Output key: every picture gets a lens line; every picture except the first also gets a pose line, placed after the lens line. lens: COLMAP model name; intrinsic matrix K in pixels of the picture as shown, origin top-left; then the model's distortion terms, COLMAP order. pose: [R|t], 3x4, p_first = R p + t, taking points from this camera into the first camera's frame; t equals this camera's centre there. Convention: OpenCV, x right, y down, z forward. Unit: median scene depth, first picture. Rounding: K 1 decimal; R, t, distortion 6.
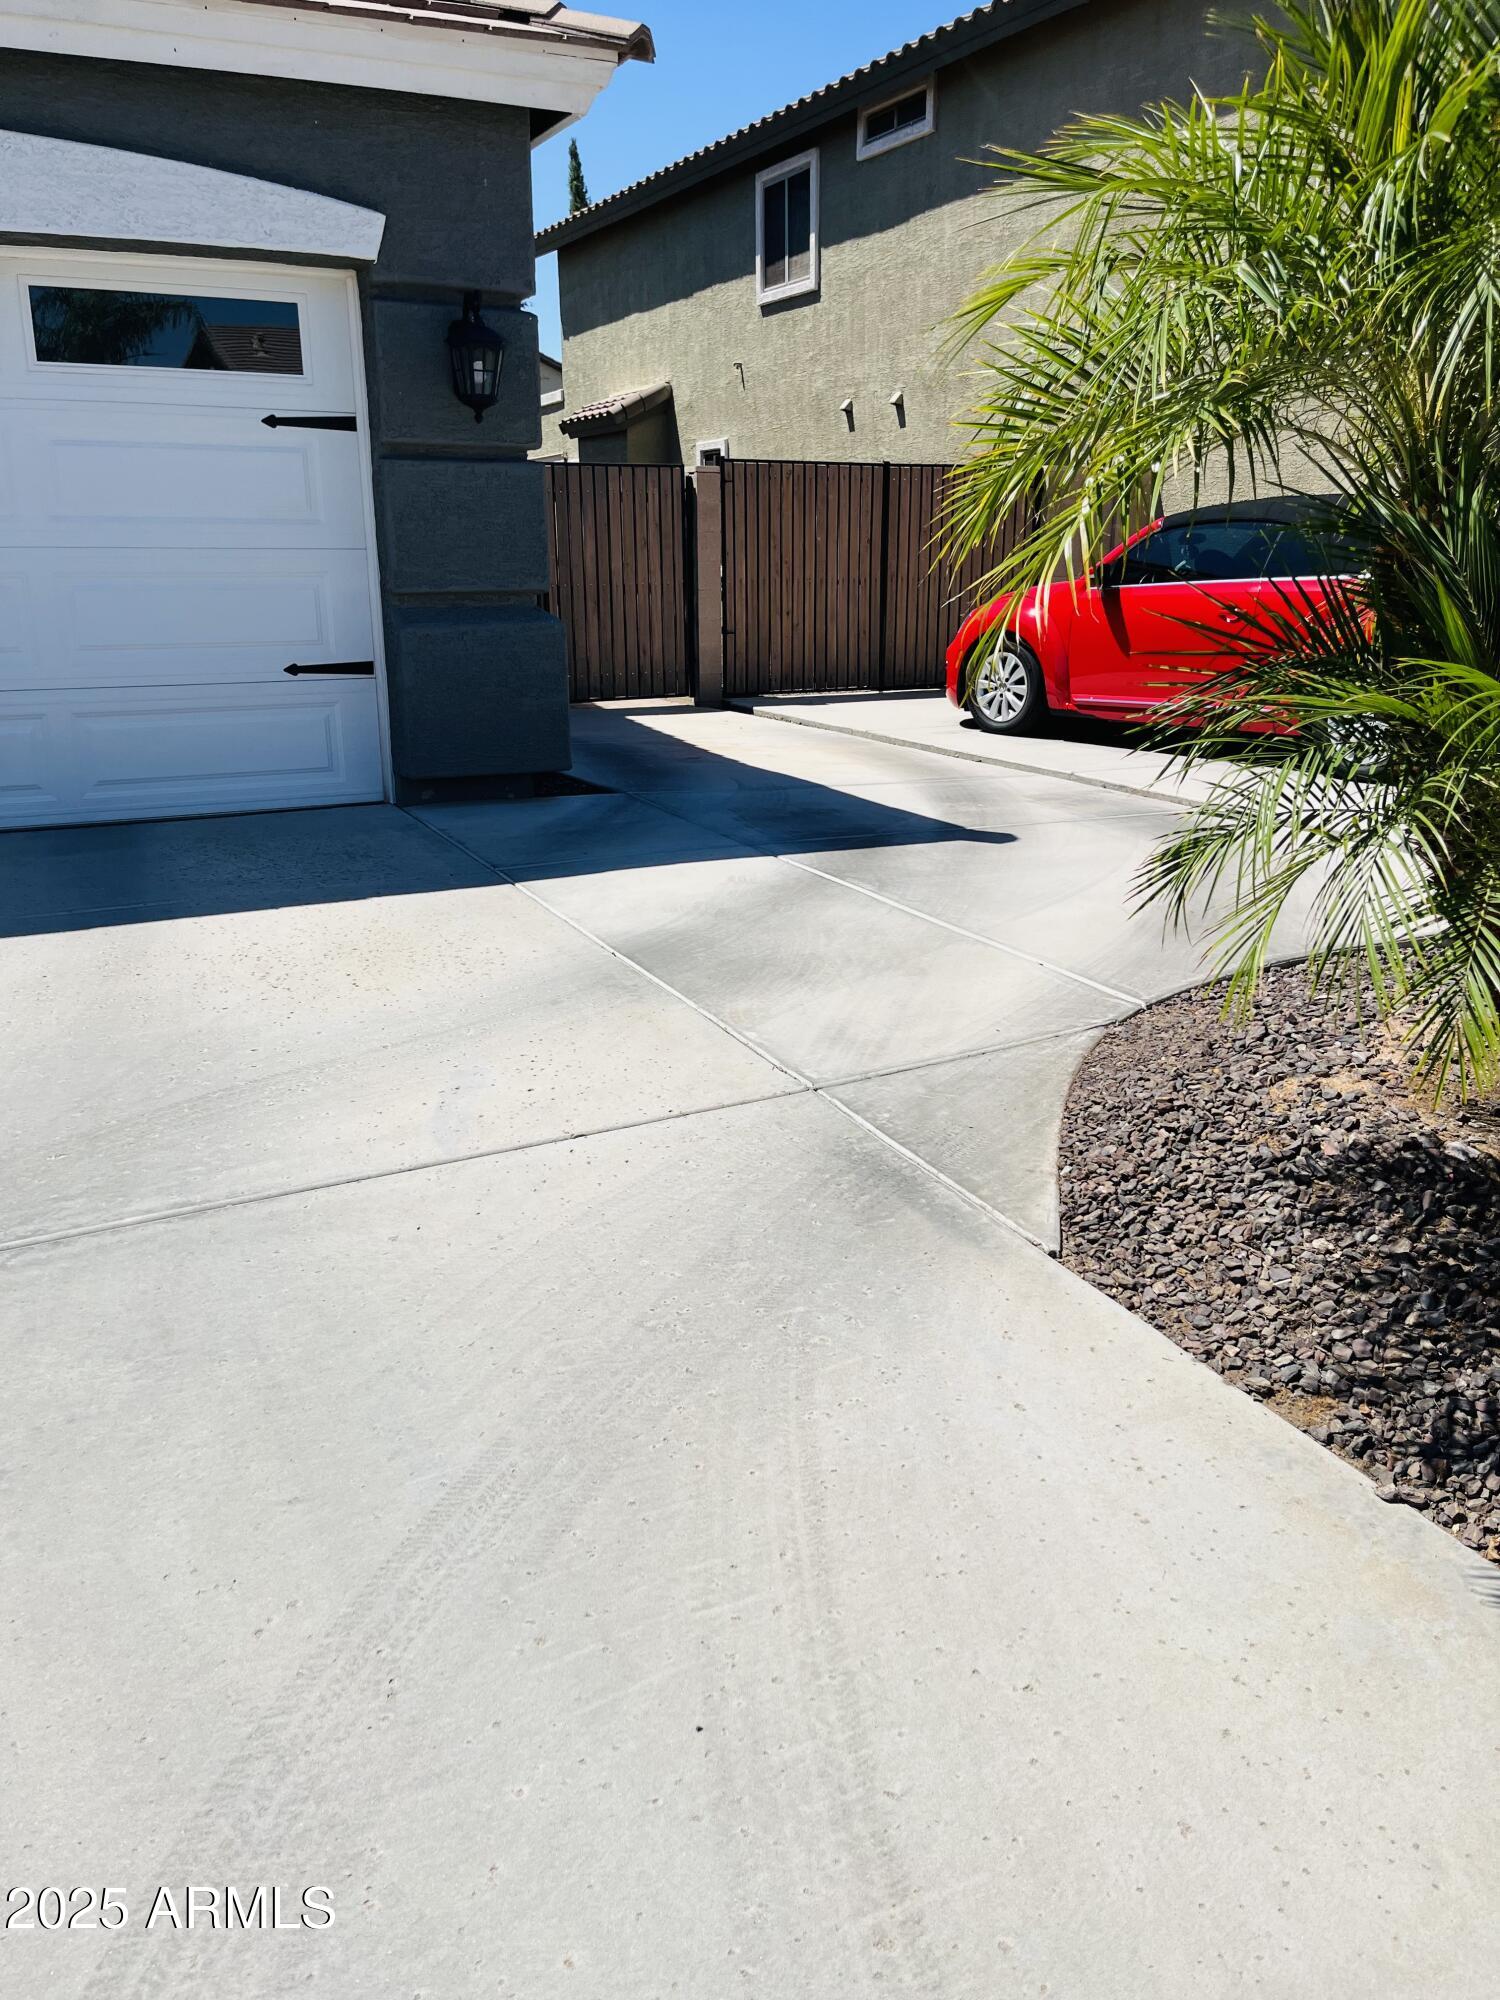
lens RADIAL K [[1499.3, 0, 750.0], [0, 1499.3, 1000.0], [0, 0, 1]] dist [0.028631, -0.001761]
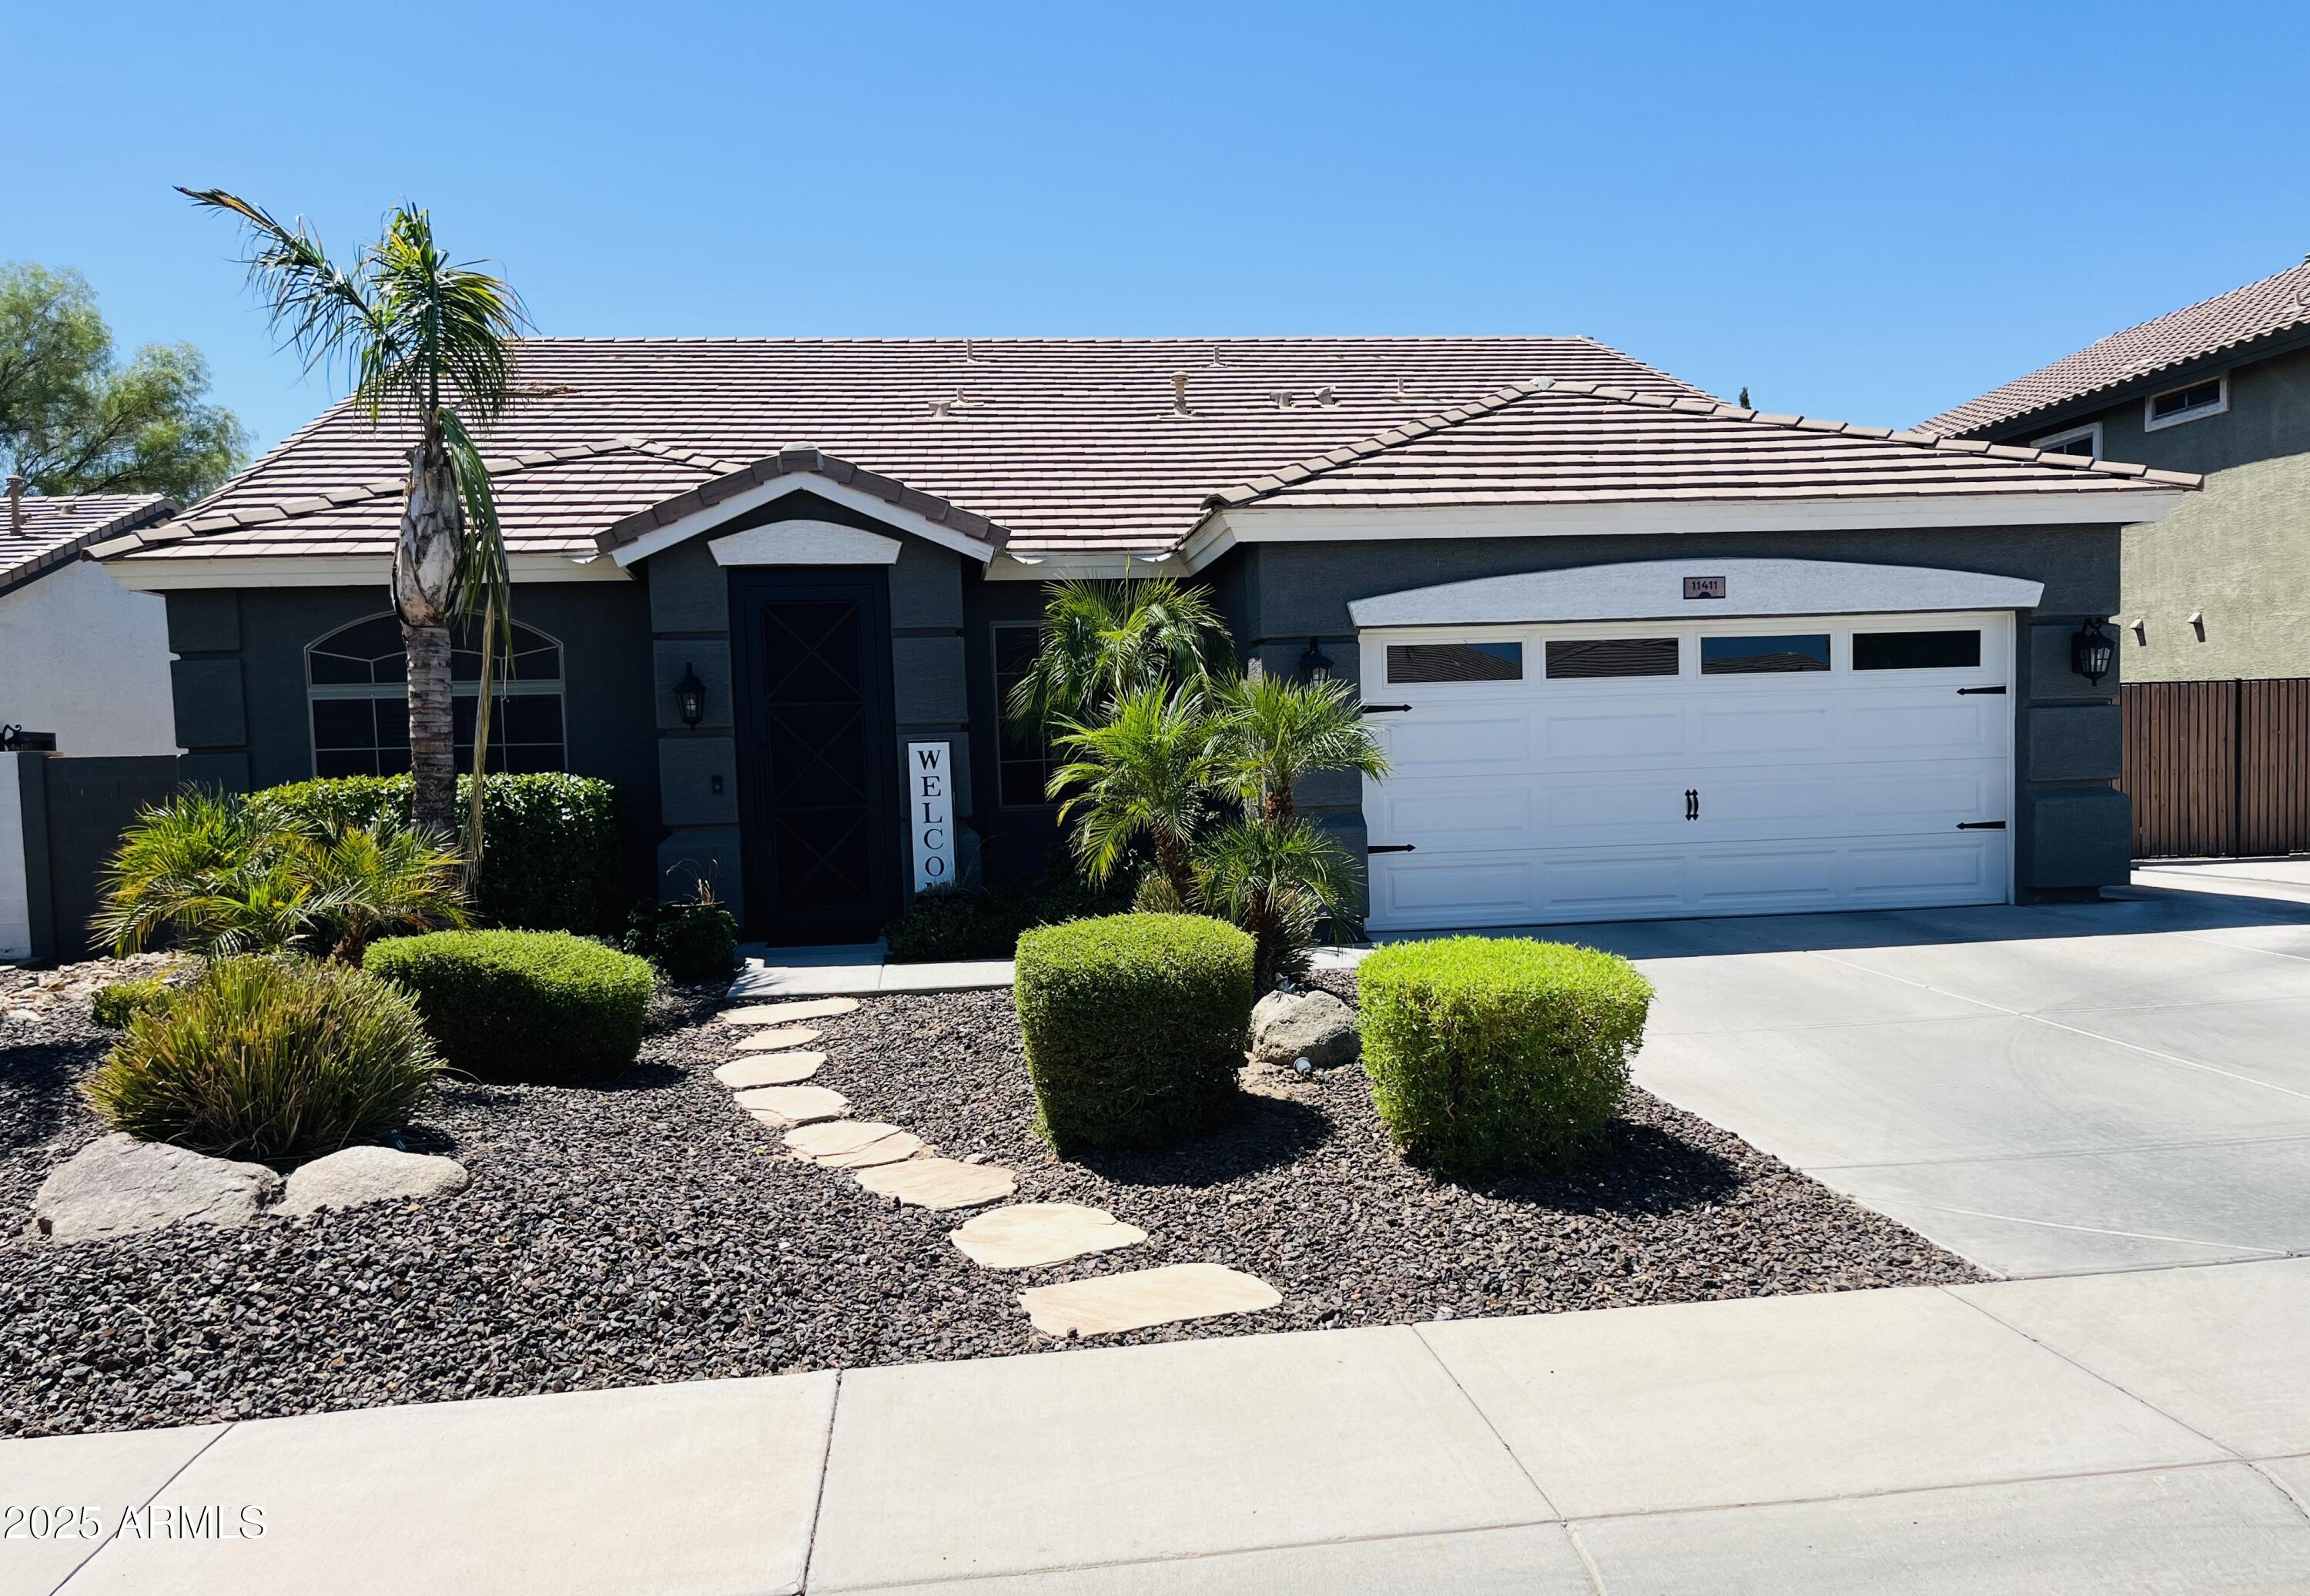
lens RADIAL K [[1754.5, 0, 1160.3], [0, 1754.5, 886.3], [0, 0, 1]] dist [0.069522, -0.089351]
pose [[0.942021, -0.005680, -0.335506, -0.469617], [-0.067028, 0.976521, -0.204731, 0.315530], [0.328791, 0.215349, 0.919522, -1.120337]]
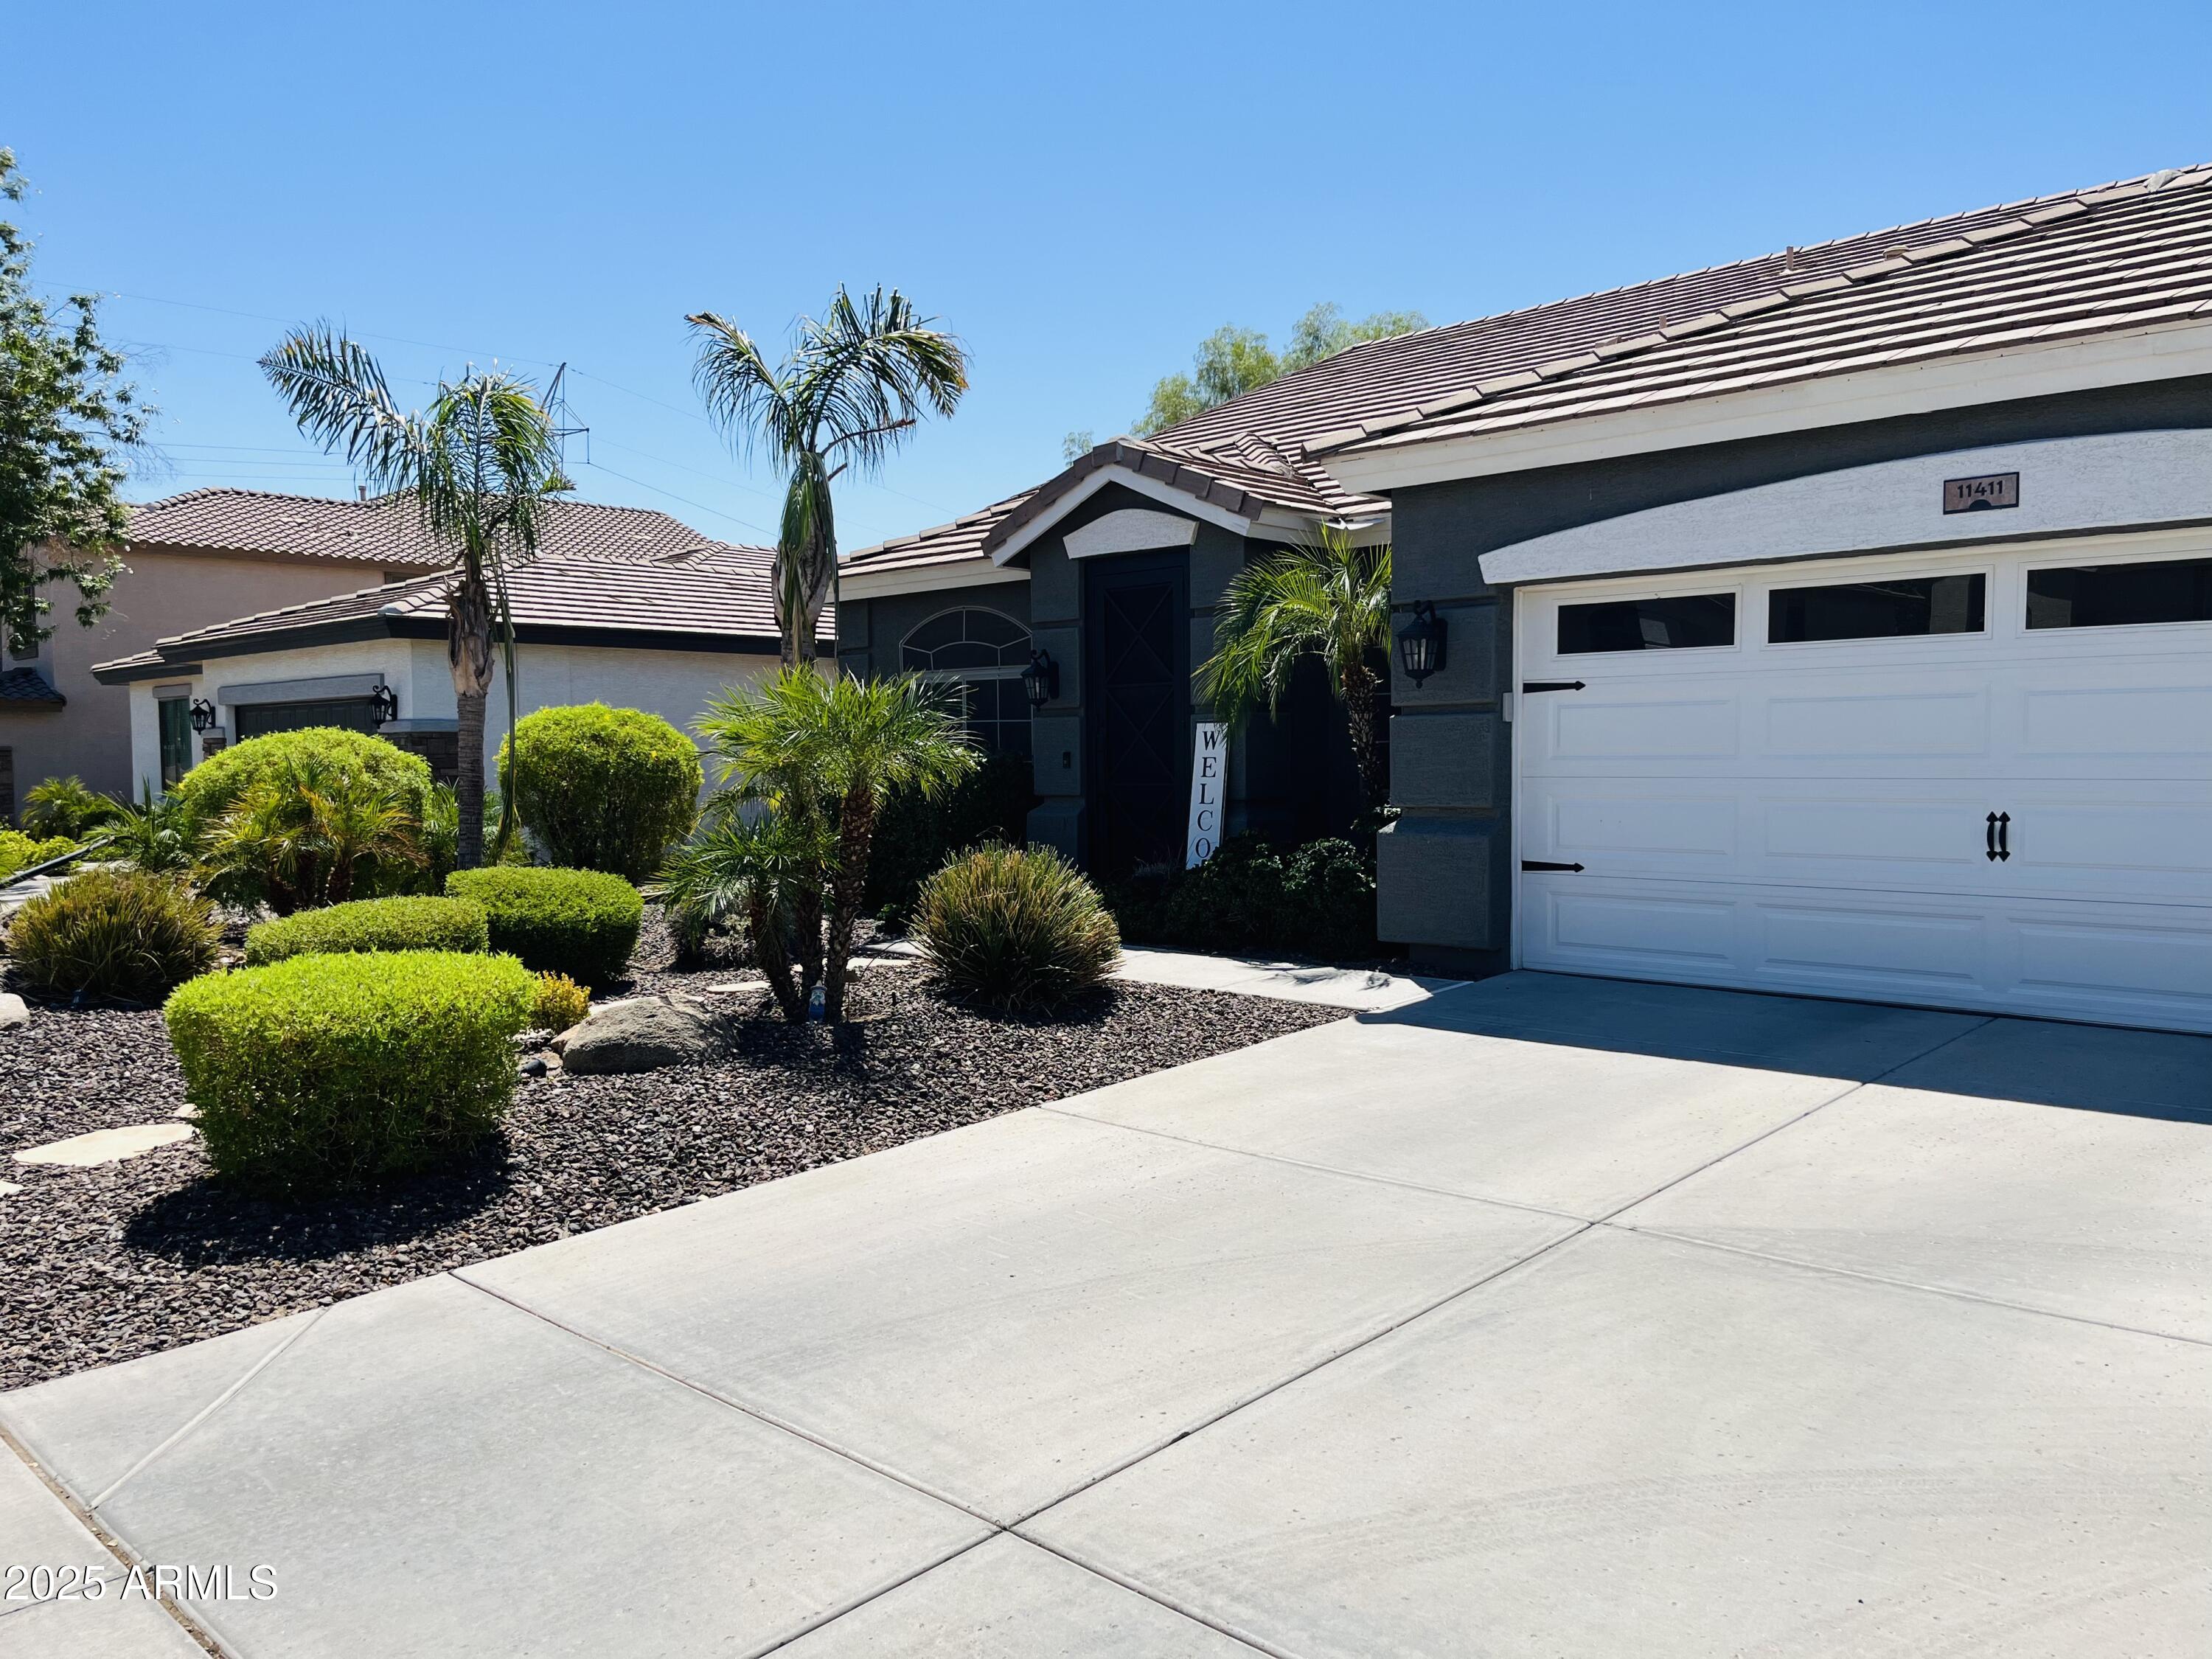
lens RADIAL K [[1692.3, 0, 1116.6], [0, 1692.3, 838.9], [0, 0, 1]] dist [0.073844, -0.092577]
pose [[0.316968, 0.047002, -0.947271, 0.355513], [-0.265007, 0.963380, -0.040873, 0.007245], [0.910661, 0.263989, 0.317816, -0.108248]]
